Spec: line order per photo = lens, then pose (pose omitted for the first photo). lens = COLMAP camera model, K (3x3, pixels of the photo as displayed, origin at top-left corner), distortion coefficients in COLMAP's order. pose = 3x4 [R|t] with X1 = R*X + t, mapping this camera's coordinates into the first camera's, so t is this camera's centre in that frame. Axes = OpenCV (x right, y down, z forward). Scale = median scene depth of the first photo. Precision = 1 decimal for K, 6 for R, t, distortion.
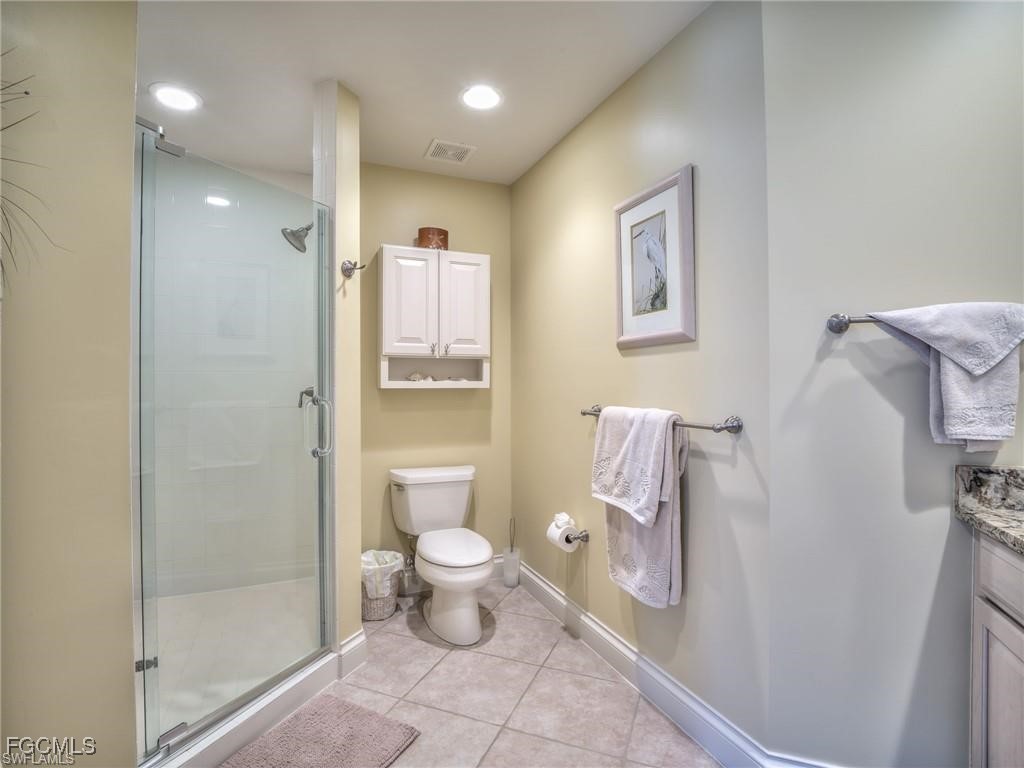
lens RADIAL K [[507.8, 0, 513.7], [0, 507.8, 381.0], [0, 0, 1]] dist [-0.013758, -0.012631]
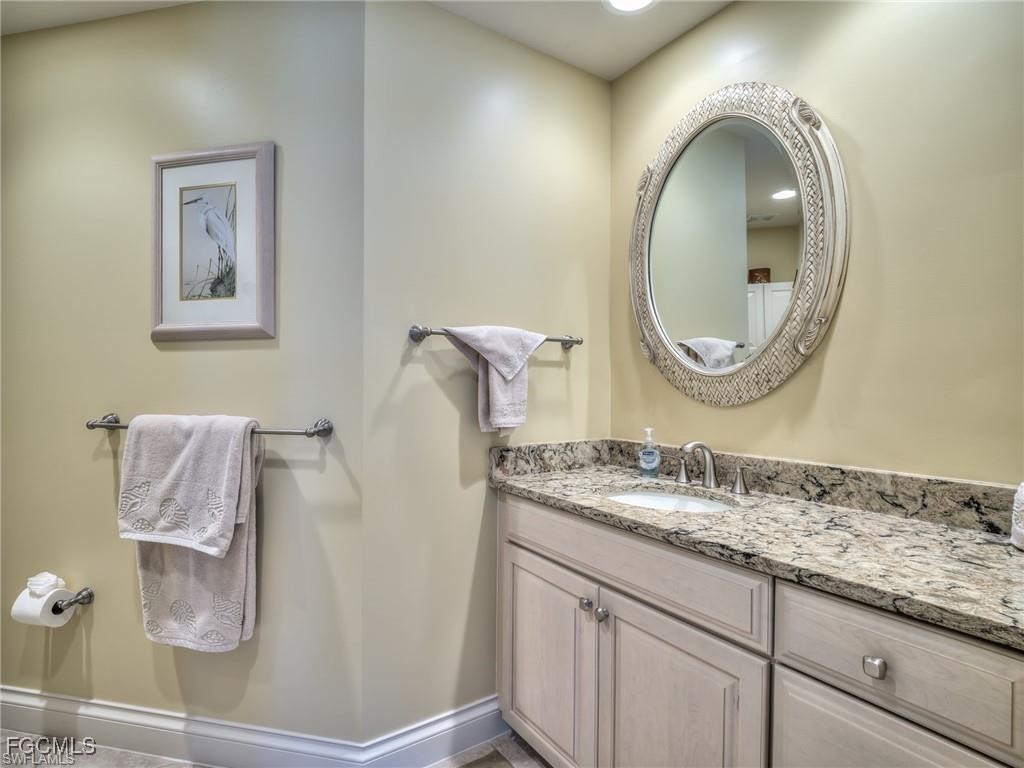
lens RADIAL K [[513.9, 0, 511.7], [0, 513.9, 380.0], [0, 0, 1]] dist [-0.031567, 0.002581]
pose [[0.550791, 0.009640, 0.834588, -0.161839], [-0.008122, 0.999948, -0.006190, -0.002201], [-0.834604, -0.003369, 0.550840, 0.140559]]
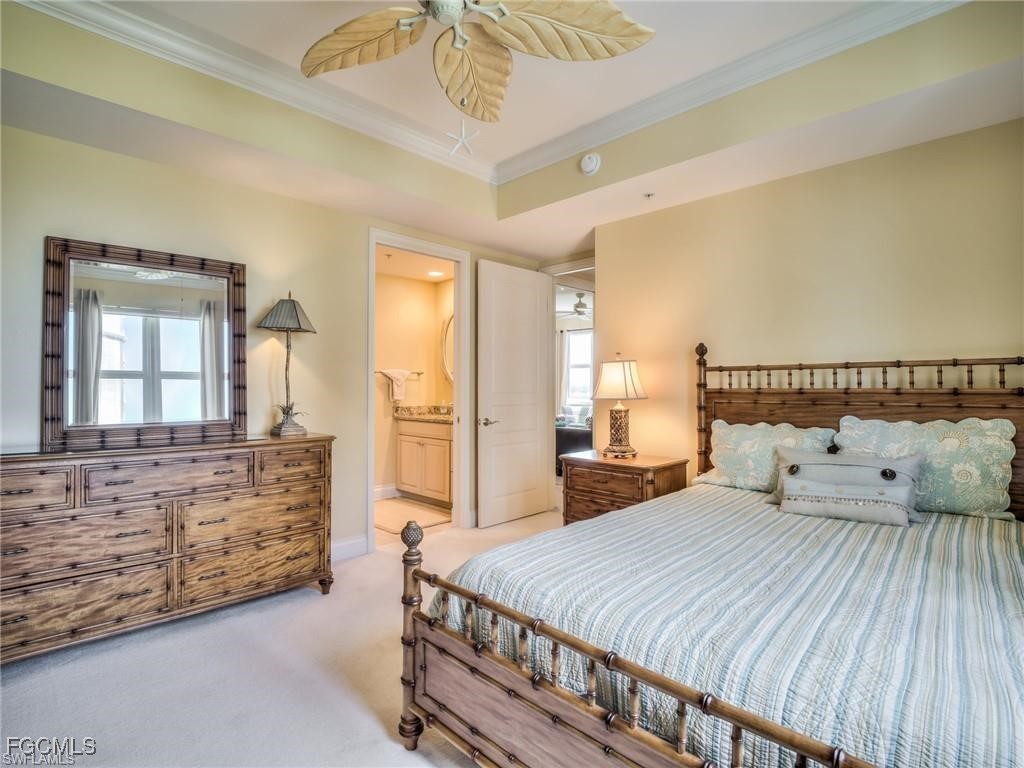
lens RADIAL K [[507.8, 0, 513.7], [0, 507.8, 381.0], [0, 0, 1]] dist [-0.013758, -0.012631]
pose [[0.376539, 0.017382, 0.926238, -1.996333], [-0.006214, 0.999849, -0.016237, 0.010056], [-0.926380, 0.000358, 0.376590, -1.158907]]
